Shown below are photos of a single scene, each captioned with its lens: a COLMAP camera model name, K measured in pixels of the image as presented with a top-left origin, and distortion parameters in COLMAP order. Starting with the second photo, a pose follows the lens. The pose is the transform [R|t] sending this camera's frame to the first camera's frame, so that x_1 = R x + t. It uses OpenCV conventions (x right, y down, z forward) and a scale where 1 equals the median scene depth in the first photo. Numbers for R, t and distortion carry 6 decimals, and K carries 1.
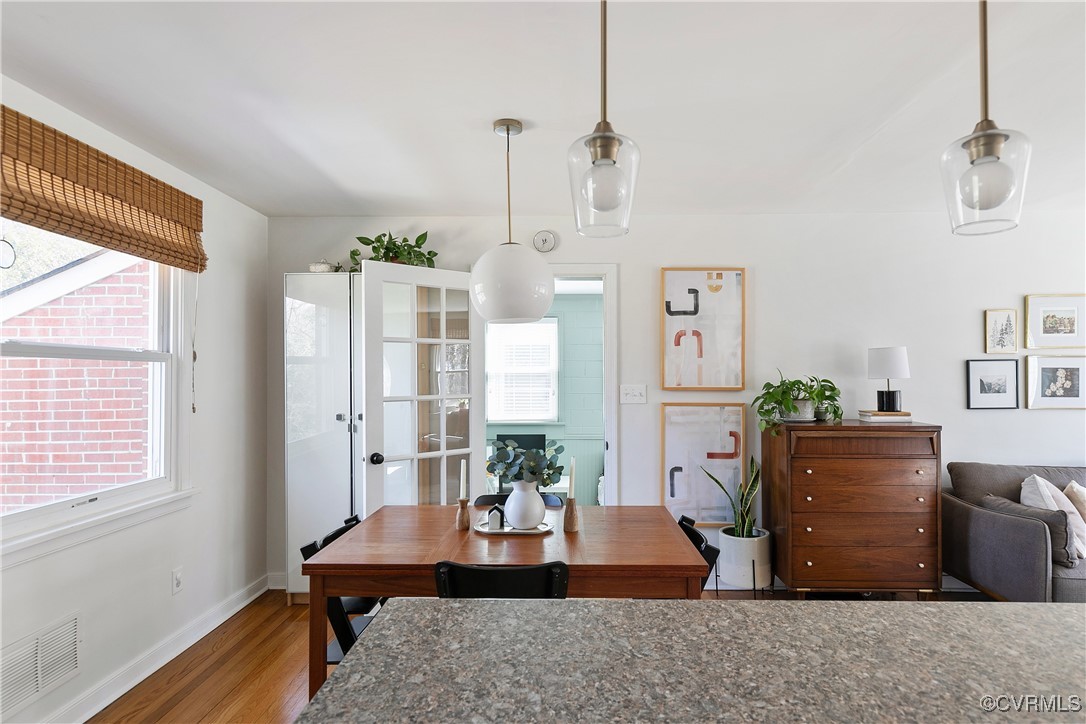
lens RADIAL K [[601.8, 0, 551.8], [0, 601.8, 368.7], [0, 0, 1]] dist [0.001983, -0.000146]
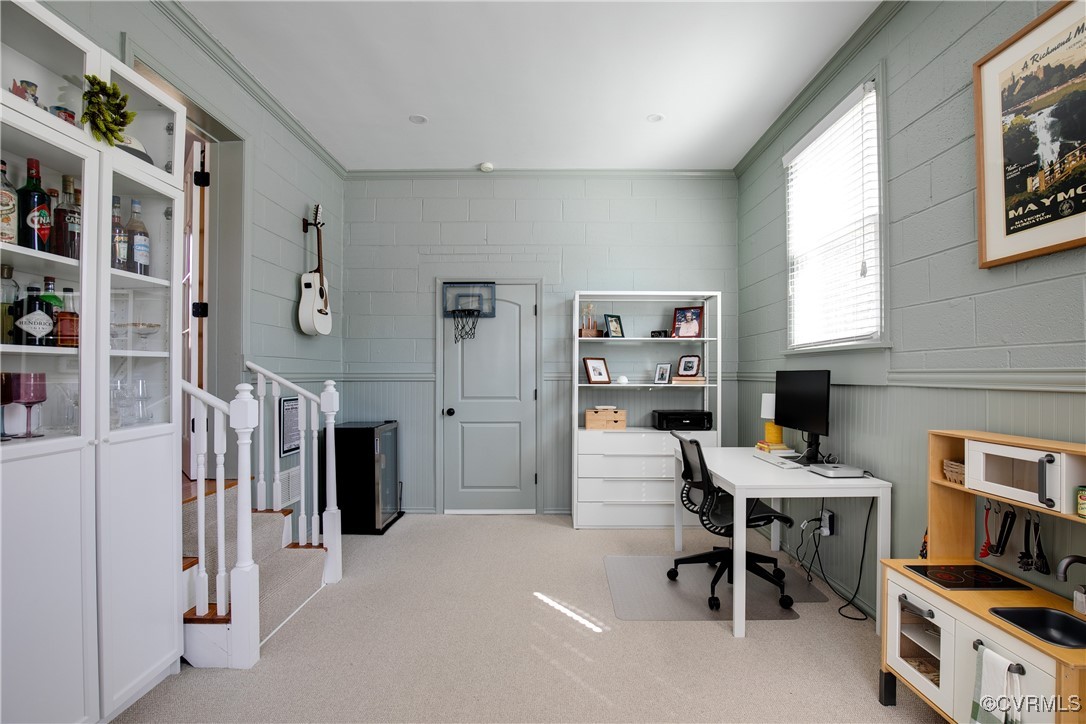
lens RADIAL K [[489.7, 0, 539.5], [0, 489.7, 358.5], [0, 0, 1]] dist [0.002575, 0.000058]
pose [[-0.003216, -0.006535, -0.999973, 0.663640], [0.010204, 0.999926, -0.006568, 0.201430], [0.999943, -0.010225, -0.003149, 1.540988]]
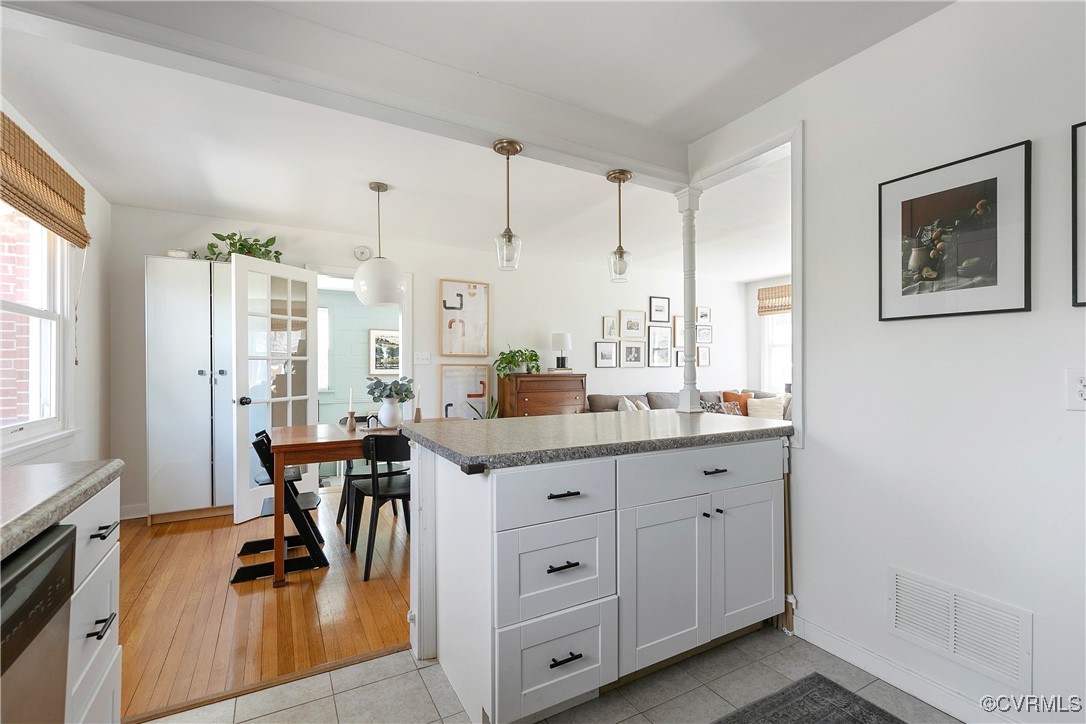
lens RADIAL K [[486.0, 0, 546.2], [0, 486.0, 369.1], [0, 0, 1]] dist [0.008979, -0.000318]
pose [[0.862923, -0.002141, 0.505331, -0.228741], [-0.006854, 0.999849, 0.015940, 0.048571], [-0.505289, -0.017219, 0.862778, -0.256465]]
